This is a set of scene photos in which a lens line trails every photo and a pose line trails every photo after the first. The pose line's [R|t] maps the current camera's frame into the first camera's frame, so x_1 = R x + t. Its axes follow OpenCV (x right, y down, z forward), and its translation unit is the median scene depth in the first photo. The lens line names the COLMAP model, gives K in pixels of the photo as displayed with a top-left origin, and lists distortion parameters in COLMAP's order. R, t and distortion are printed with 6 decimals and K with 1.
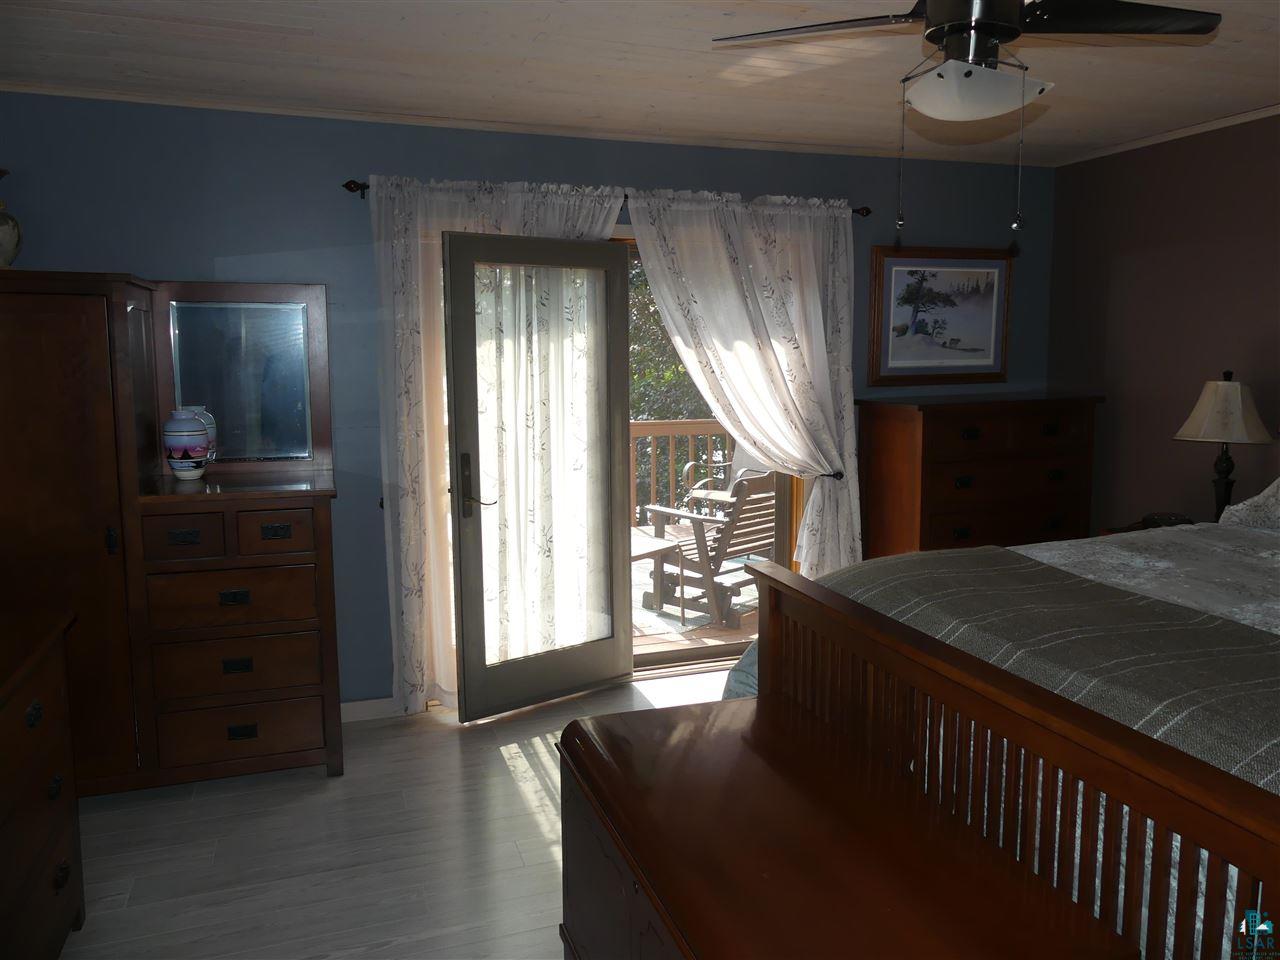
lens RADIAL K [[961.3, 0, 640.0], [0, 961.3, 480.0], [0, 0, 1]] dist [-0.024842, 0.007608]
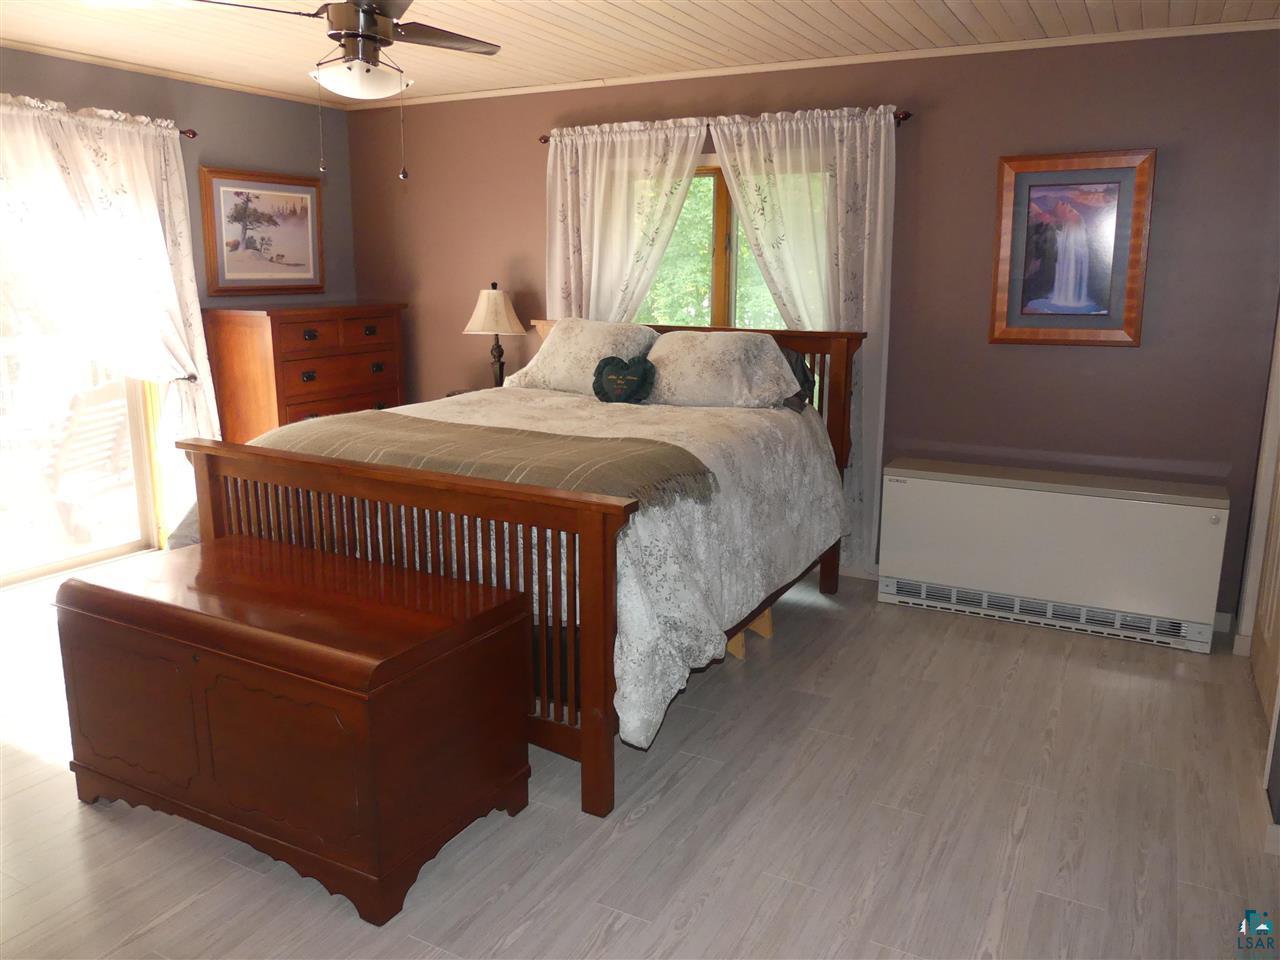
lens RADIAL K [[961.3, 0, 640.0], [0, 961.3, 480.0], [0, 0, 1]] dist [-0.024842, 0.007608]
pose [[0.738385, -0.123896, 0.662901, -0.154746], [0.069536, 0.991727, 0.107900, 0.028274], [-0.670785, -0.033576, 0.740891, -0.156102]]
